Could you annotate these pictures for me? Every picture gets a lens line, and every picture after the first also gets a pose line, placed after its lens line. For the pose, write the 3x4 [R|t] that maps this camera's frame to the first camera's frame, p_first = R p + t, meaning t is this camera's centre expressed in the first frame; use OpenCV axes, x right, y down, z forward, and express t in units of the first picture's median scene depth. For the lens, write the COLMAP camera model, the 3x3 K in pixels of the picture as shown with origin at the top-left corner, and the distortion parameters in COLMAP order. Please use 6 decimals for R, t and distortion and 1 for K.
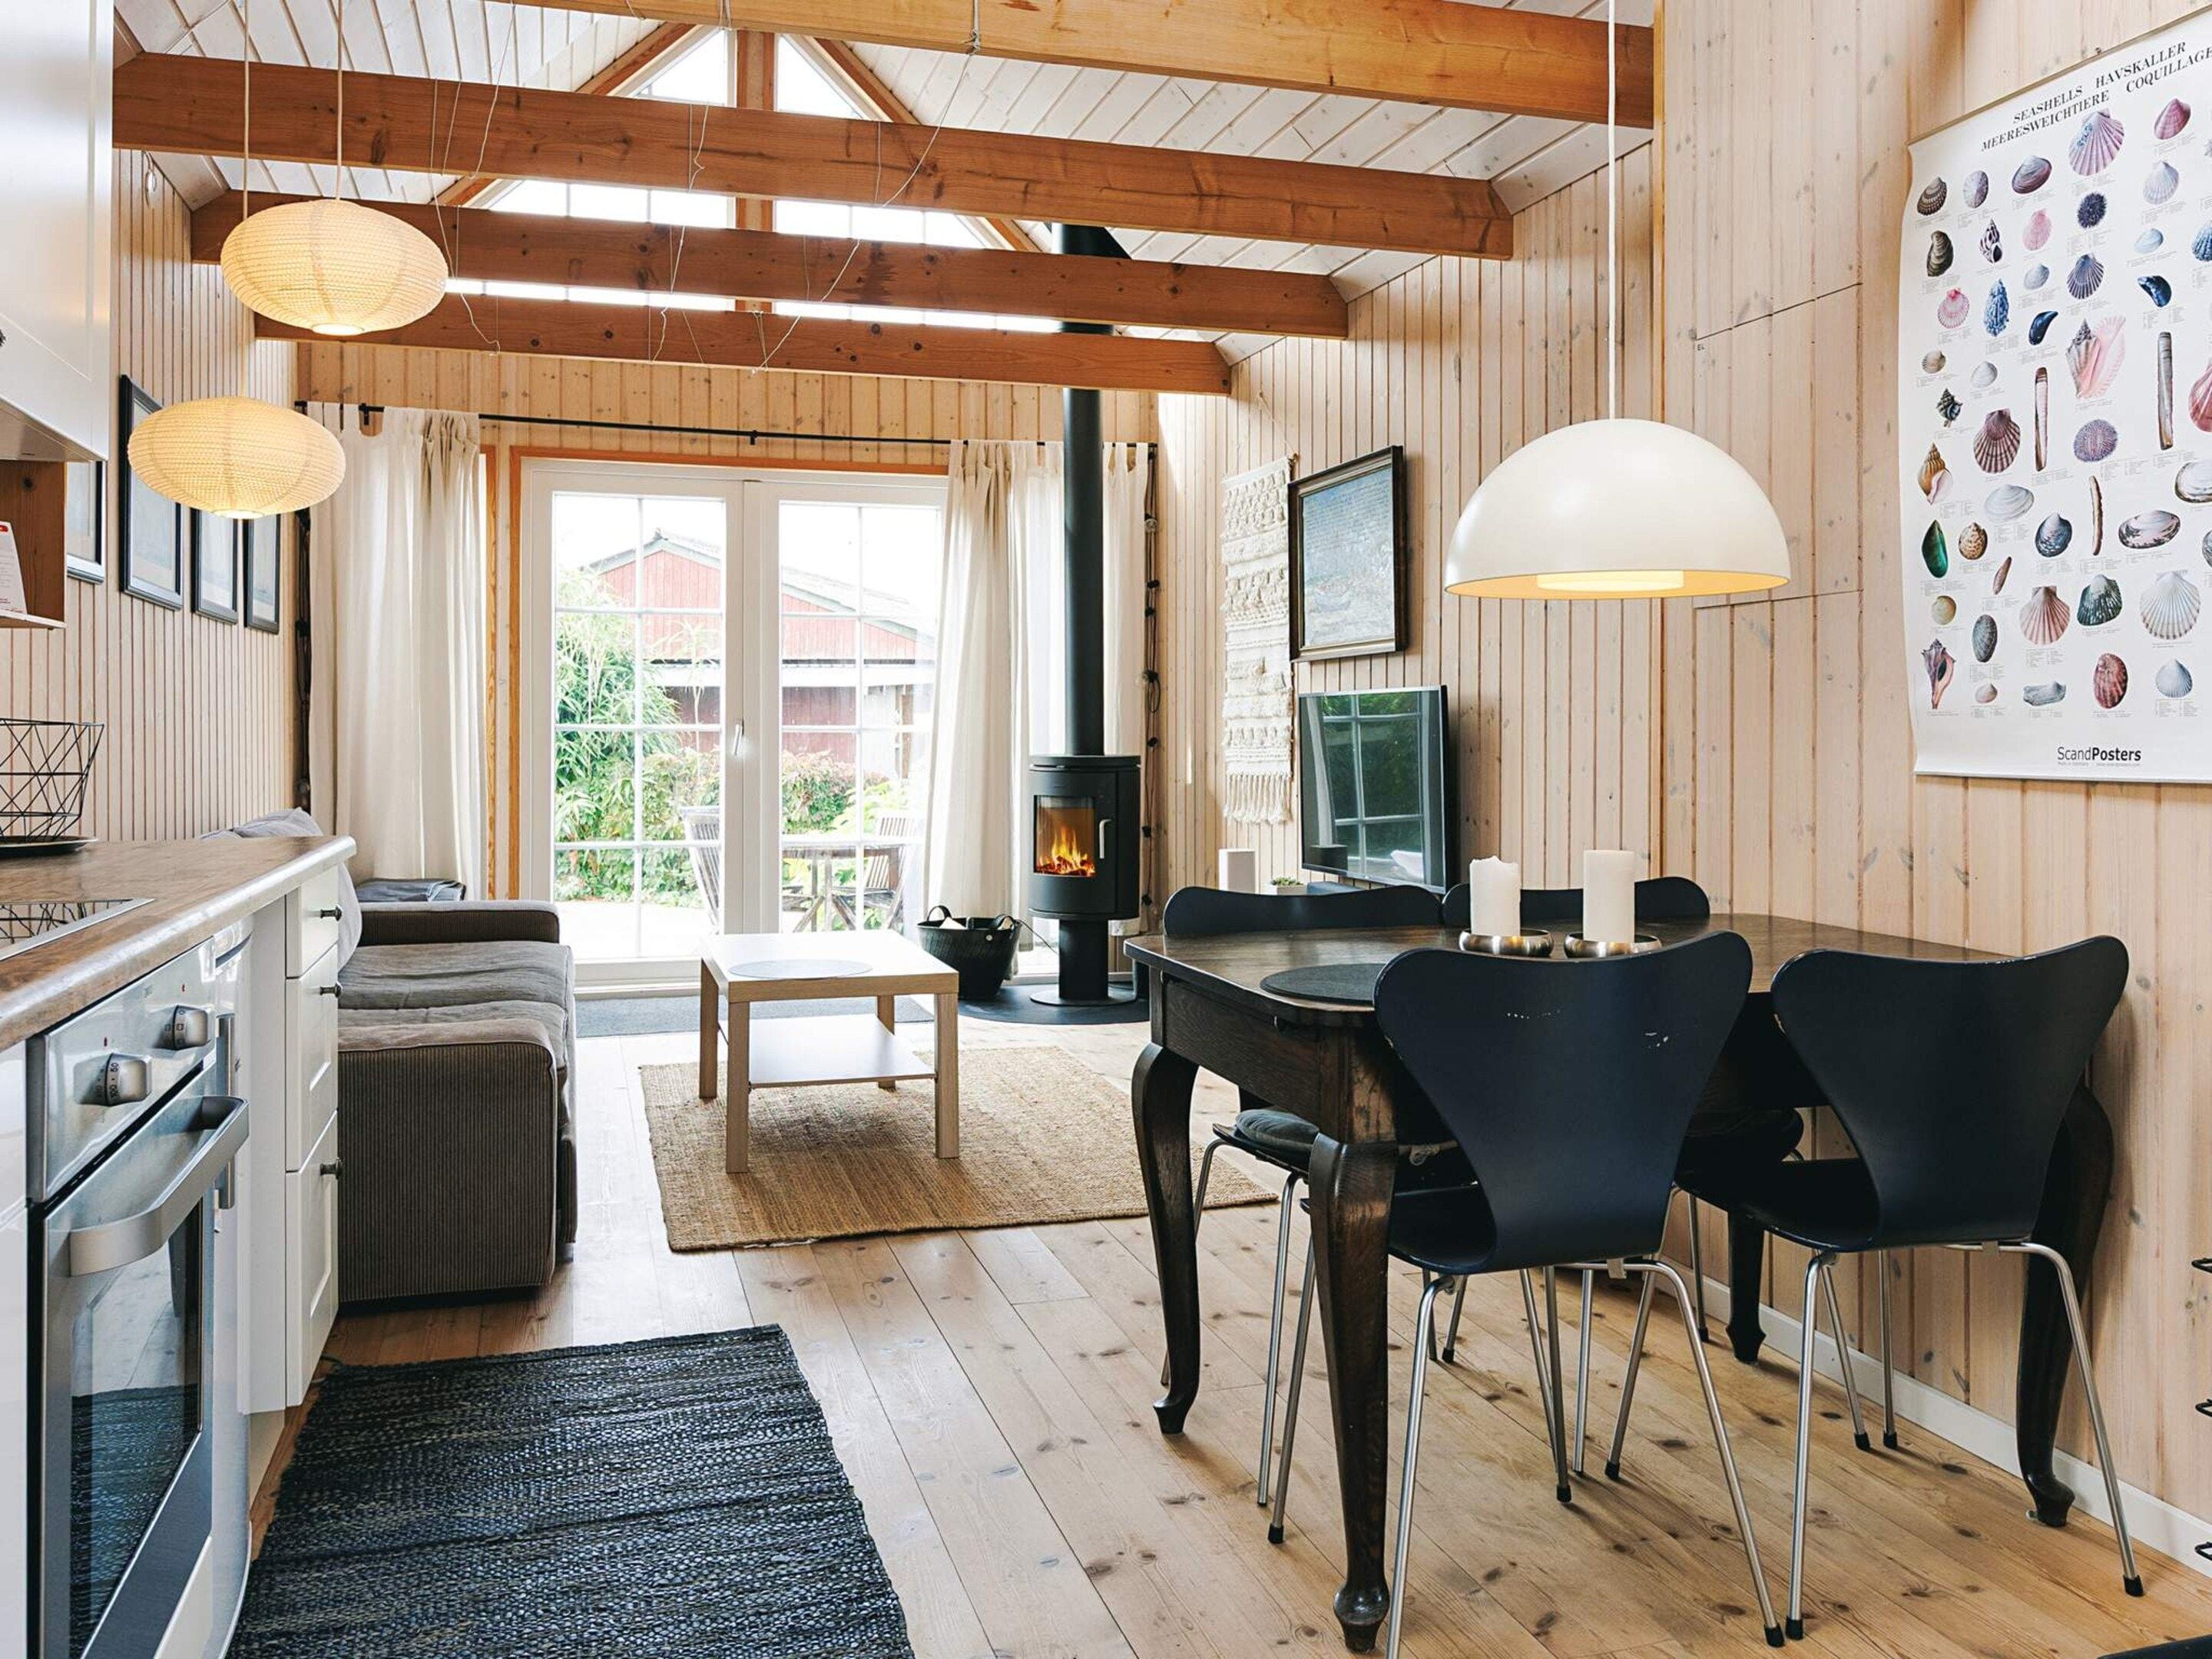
lens RADIAL K [[1768.2, 0, 1120.0], [0, 1768.2, 700.1], [0, 0, 1]] dist [-0.002660, 0.016472]
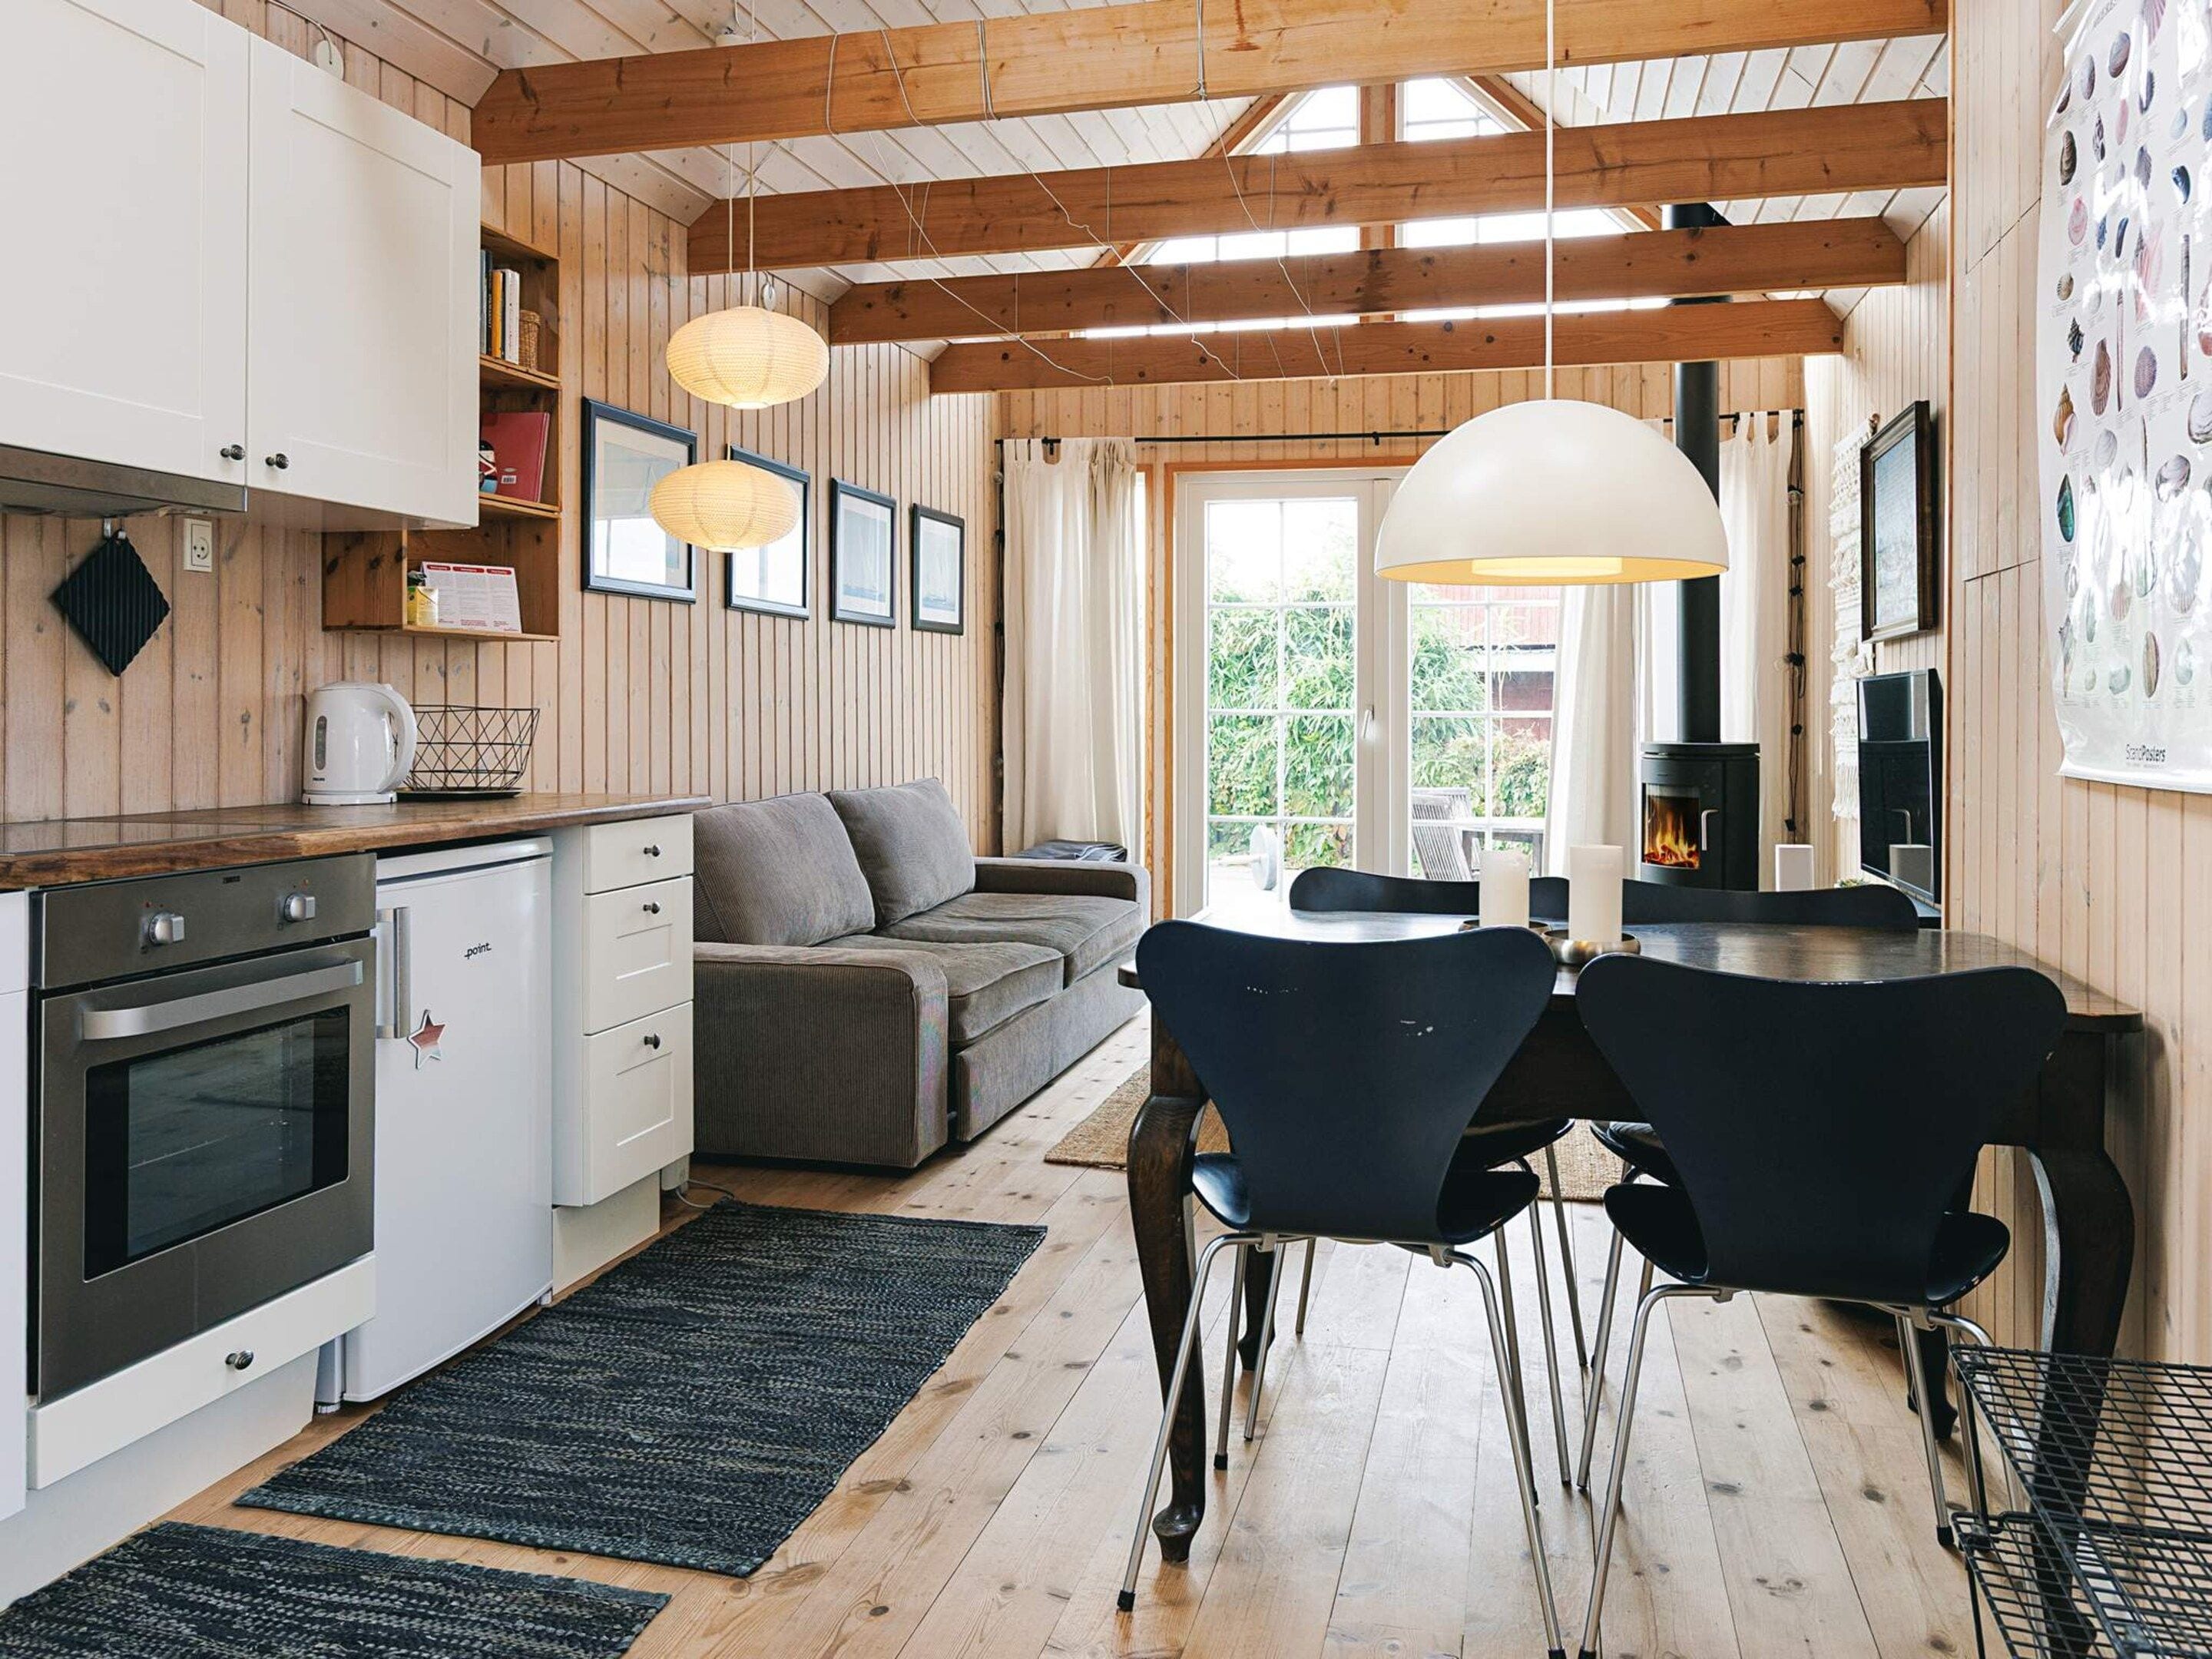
lens RADIAL K [[1768.2, 0, 1120.0], [0, 1768.2, 700.1], [0, 0, 1]] dist [-0.002660, 0.016472]
pose [[0.850140, 0.000077, -0.526557, 0.256780], [0.004989, 0.999954, 0.008201, -0.001661], [0.526534, -0.009599, 0.850100, 0.021663]]
